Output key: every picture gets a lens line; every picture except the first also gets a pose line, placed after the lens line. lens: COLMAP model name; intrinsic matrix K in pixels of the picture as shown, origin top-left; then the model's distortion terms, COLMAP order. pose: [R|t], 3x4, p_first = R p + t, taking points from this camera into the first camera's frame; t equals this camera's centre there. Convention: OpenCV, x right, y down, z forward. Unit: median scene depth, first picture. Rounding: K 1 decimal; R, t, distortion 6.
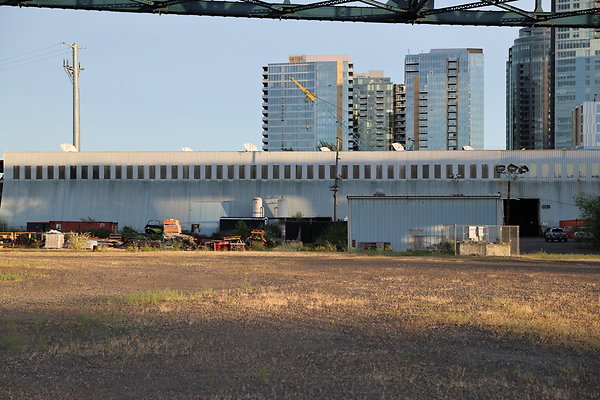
lens RADIAL K [[1155.6, 0, 287.8], [0, 1155.6, 191.0], [0, 0, 1]] dist [0.342238, 0.000000]
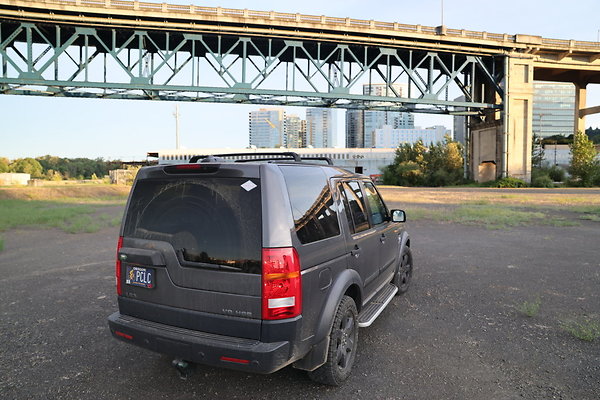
lens RADIAL K [[638.1, 0, 280.6], [0, 638.1, 211.5], [0, 0, 1]] dist [0.018959, 0.000000]
pose [[0.991219, -0.013188, 0.131574, -0.159196], [0.002212, 0.996529, 0.083218, -0.013951], [-0.132214, -0.082196, 0.987807, -0.410355]]
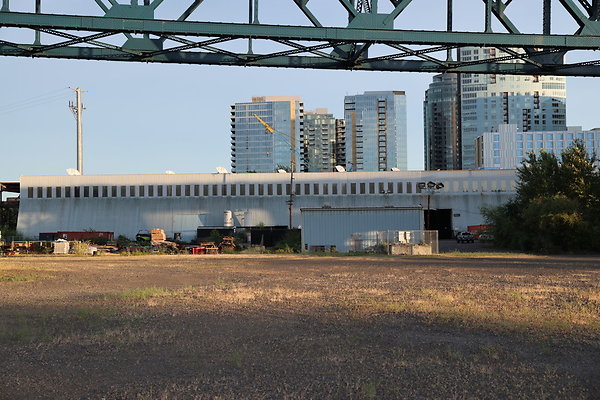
lens RADIAL K [[917.0, 0, 291.0], [0, 917.0, 190.3], [0, 0, 1]] dist [0.197311, 0.000000]
pose [[0.998997, -0.010371, 0.043567, -0.001238], [0.011097, 0.999803, -0.016474, 0.000817], [-0.043388, 0.016941, 0.998915, 0.016356]]
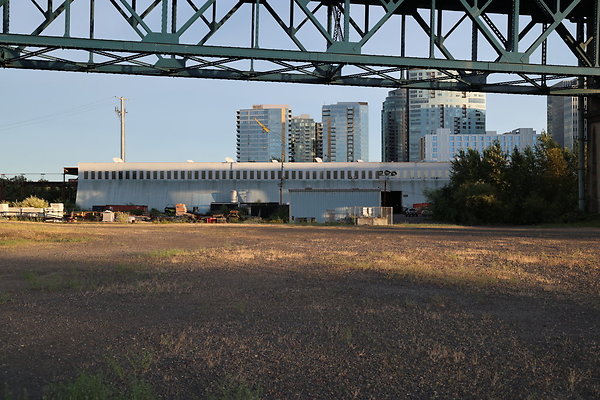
lens RADIAL K [[679.5, 0, 292.2], [0, 679.5, 193.0], [0, 0, 1]] dist [0.046271, 0.000000]
pose [[0.998162, -0.000867, 0.060592, -0.001808], [0.000379, 0.999967, 0.008065, 0.001405], [-0.060597, -0.008028, 0.998130, 0.033759]]
